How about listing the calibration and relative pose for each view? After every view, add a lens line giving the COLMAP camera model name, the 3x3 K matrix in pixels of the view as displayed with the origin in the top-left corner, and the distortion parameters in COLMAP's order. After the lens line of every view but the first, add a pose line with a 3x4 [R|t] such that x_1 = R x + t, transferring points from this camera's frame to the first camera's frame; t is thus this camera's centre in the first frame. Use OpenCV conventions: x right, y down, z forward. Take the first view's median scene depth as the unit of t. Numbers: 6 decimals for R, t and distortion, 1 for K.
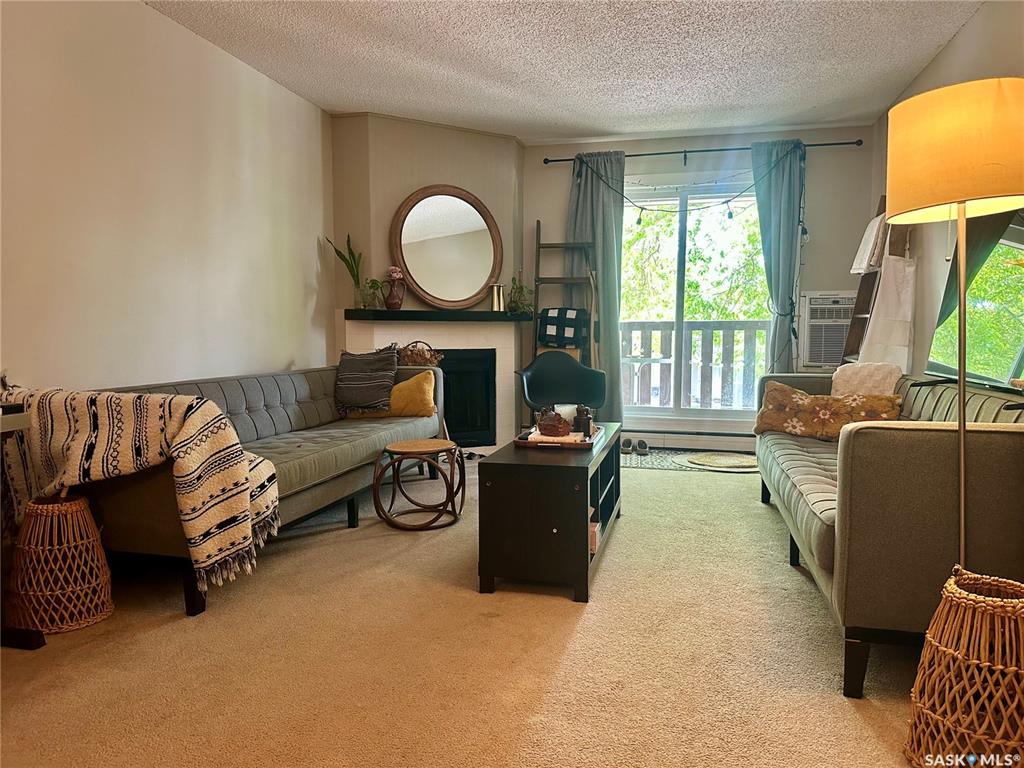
lens RADIAL K [[718.7, 0, 504.7], [0, 718.7, 380.5], [0, 0, 1]] dist [0.109275, -0.177093]
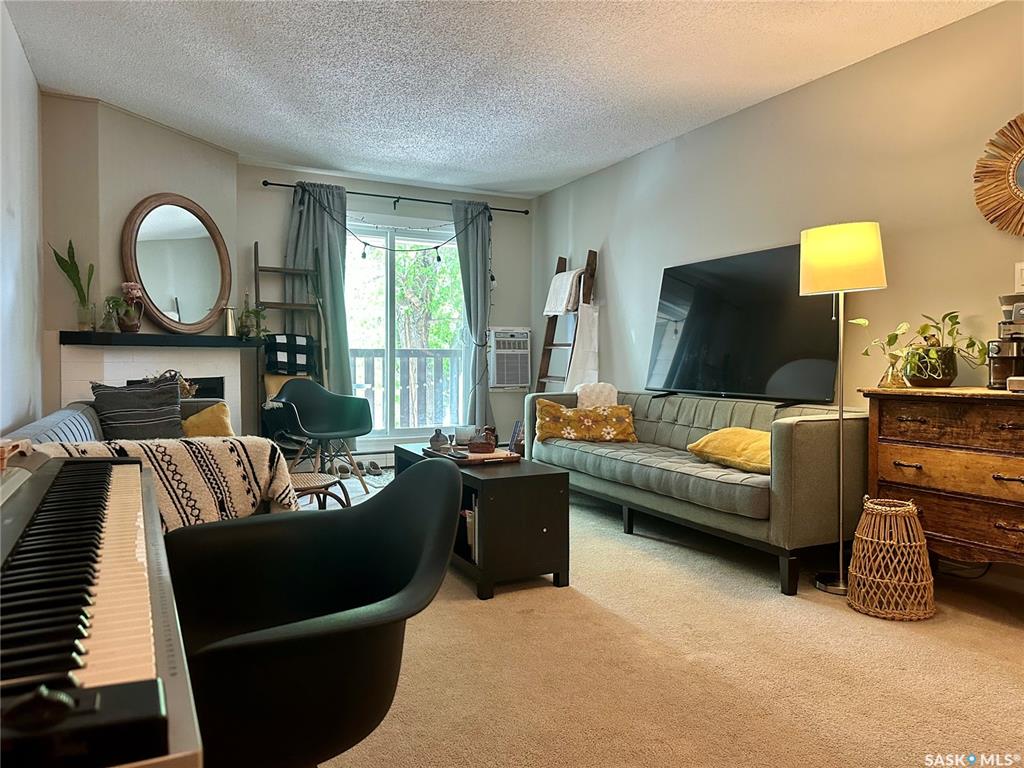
lens RADIAL K [[718.7, 0, 504.7], [0, 718.7, 380.5], [0, 0, 1]] dist [0.109275, -0.177093]
pose [[0.758152, -0.019984, 0.651772, -0.393066], [0.042382, 0.998927, -0.018671, -0.008408], [-0.650699, 0.041779, 0.758185, 0.075298]]
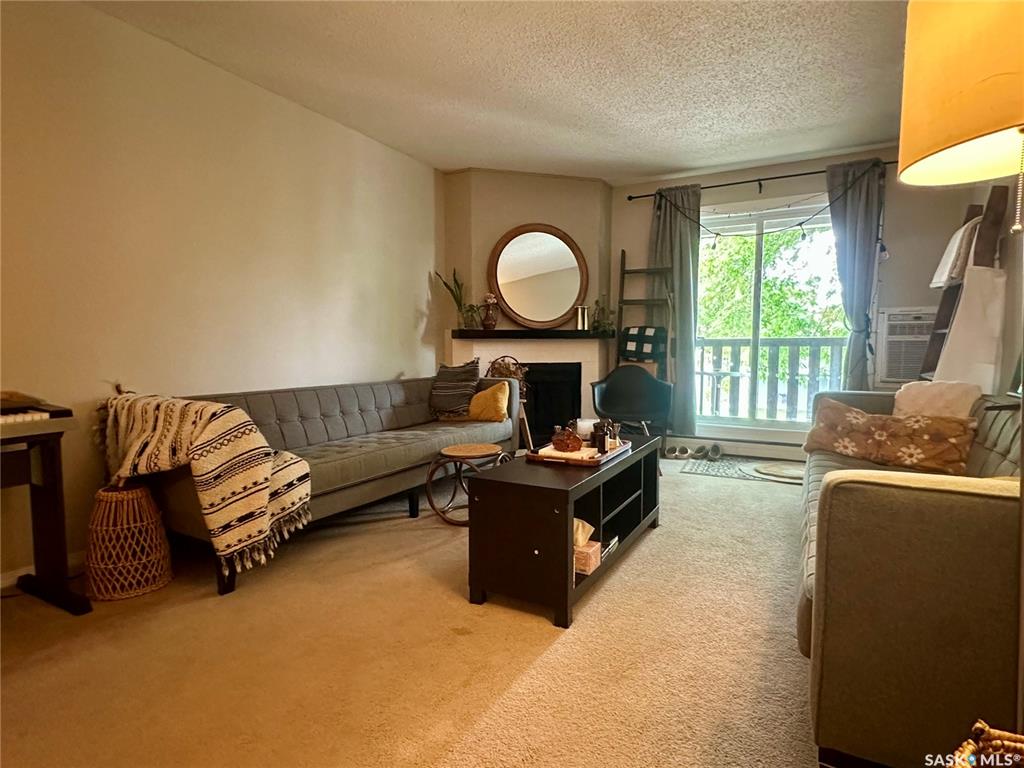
lens RADIAL K [[539.2, 0, 508.3], [0, 539.2, 389.8], [0, 0, 1]] dist [-0.014997, 0.011966]
pose [[0.964462, 0.018074, -0.263602, 0.116757], [-0.015653, 0.999814, 0.011281, -0.009539], [0.263757, -0.006754, 0.964565, 0.154015]]
